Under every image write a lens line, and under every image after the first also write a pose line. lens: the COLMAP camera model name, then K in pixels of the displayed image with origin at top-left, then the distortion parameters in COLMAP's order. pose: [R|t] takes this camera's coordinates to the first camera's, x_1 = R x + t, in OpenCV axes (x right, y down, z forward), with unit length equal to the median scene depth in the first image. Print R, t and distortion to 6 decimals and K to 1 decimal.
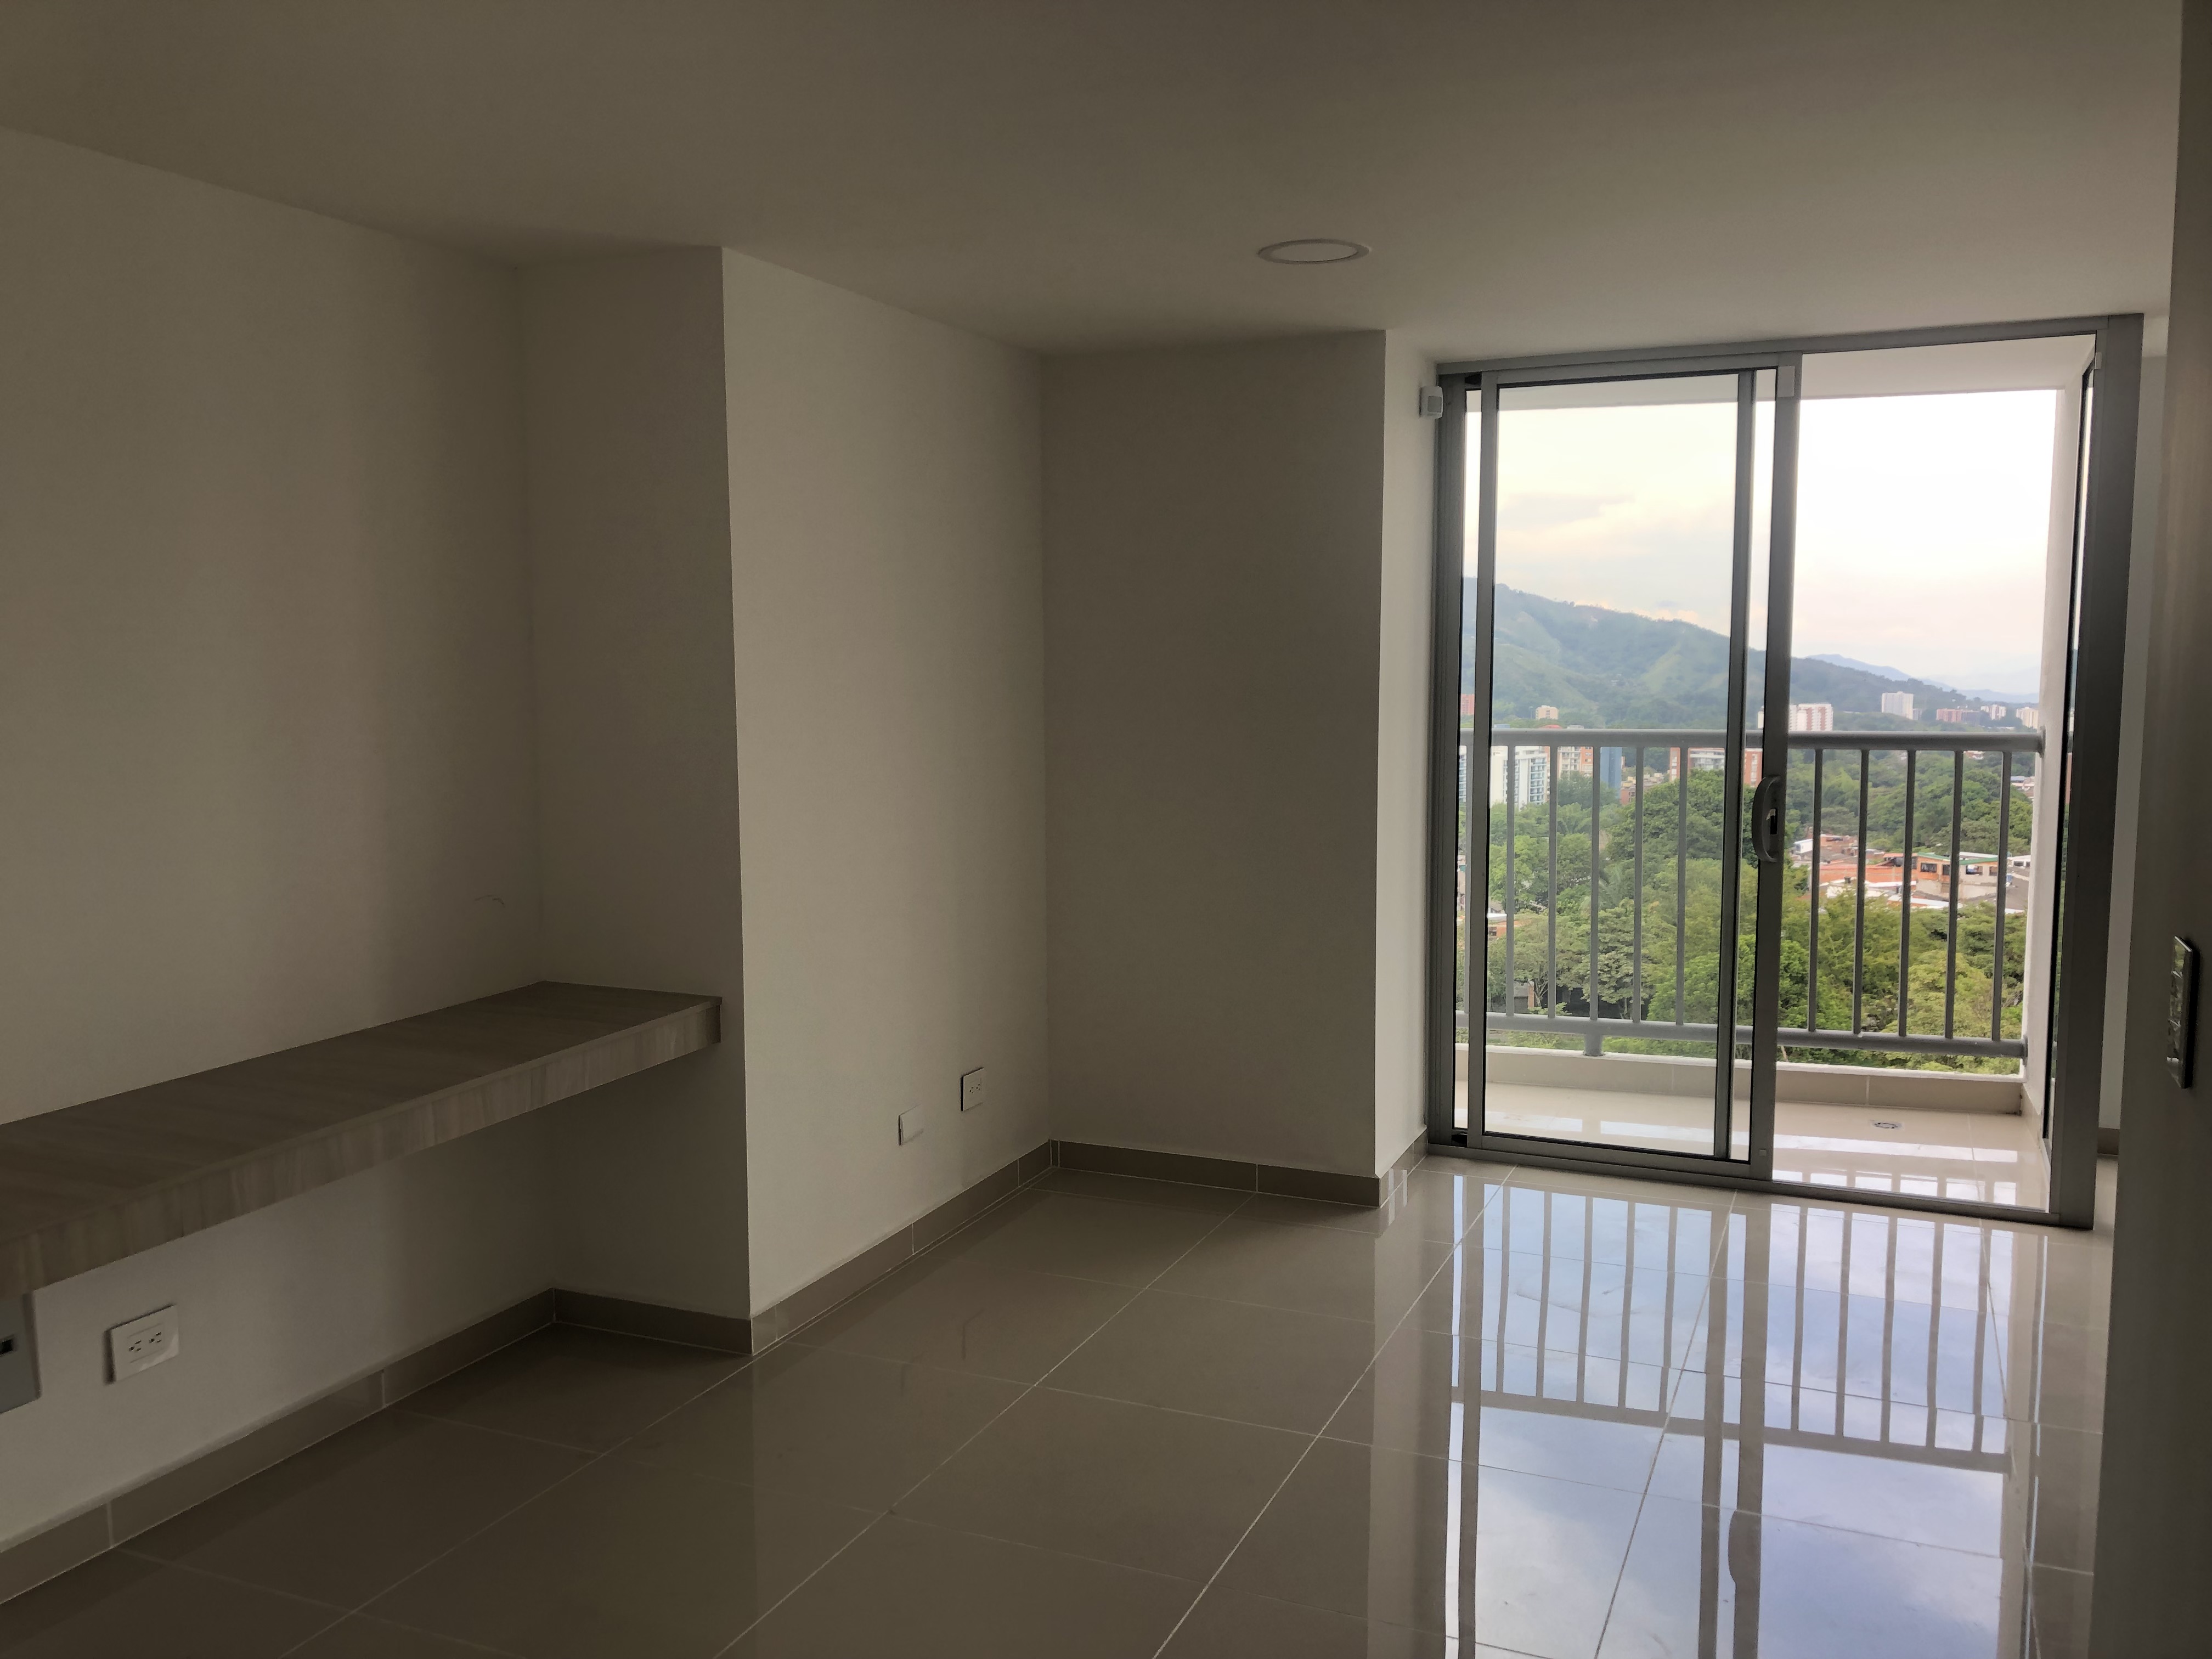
lens RADIAL K [[1712.1, 0, 1102.7], [0, 1712.1, 803.8], [0, 0, 1]] dist [-0.011988, -0.010062]
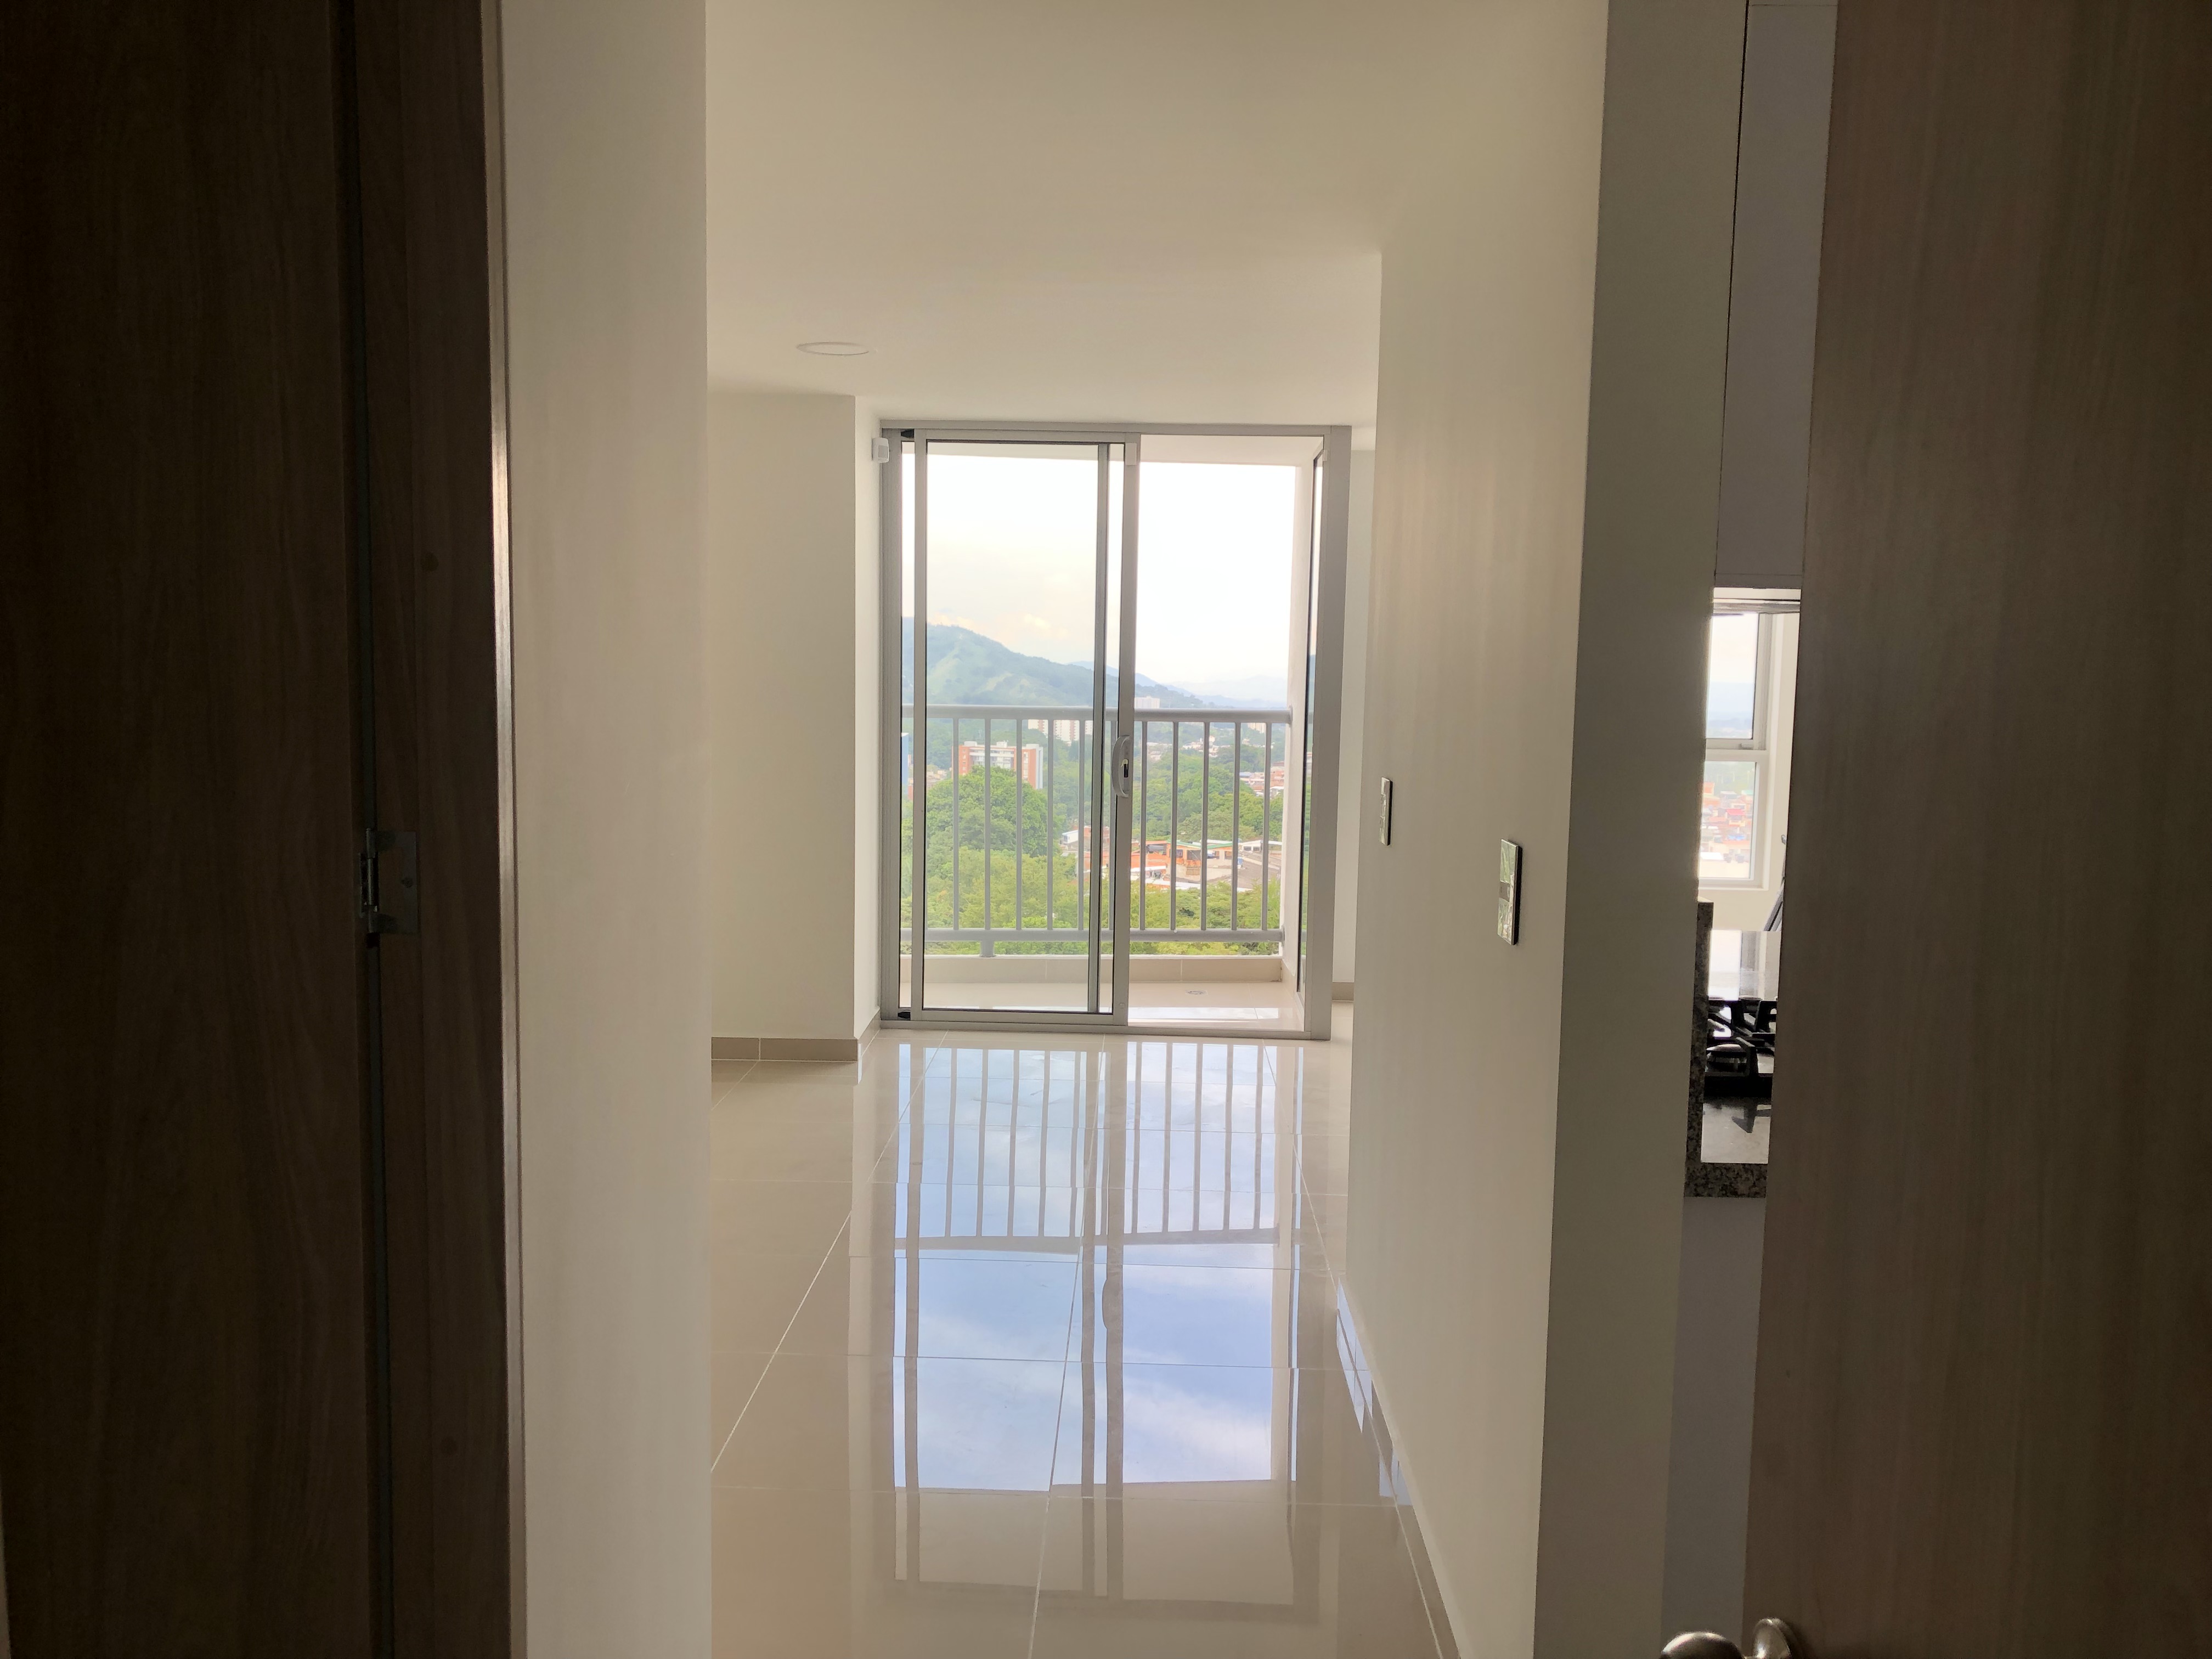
lens RADIAL K [[1712.1, 0, 1102.7], [0, 1712.1, 803.8], [0, 0, 1]] dist [-0.011988, -0.010062]
pose [[0.917291, -0.013329, 0.397994, -0.167992], [0.013161, 0.999908, 0.003153, 0.032188], [-0.398000, 0.002346, 0.917382, -0.255071]]
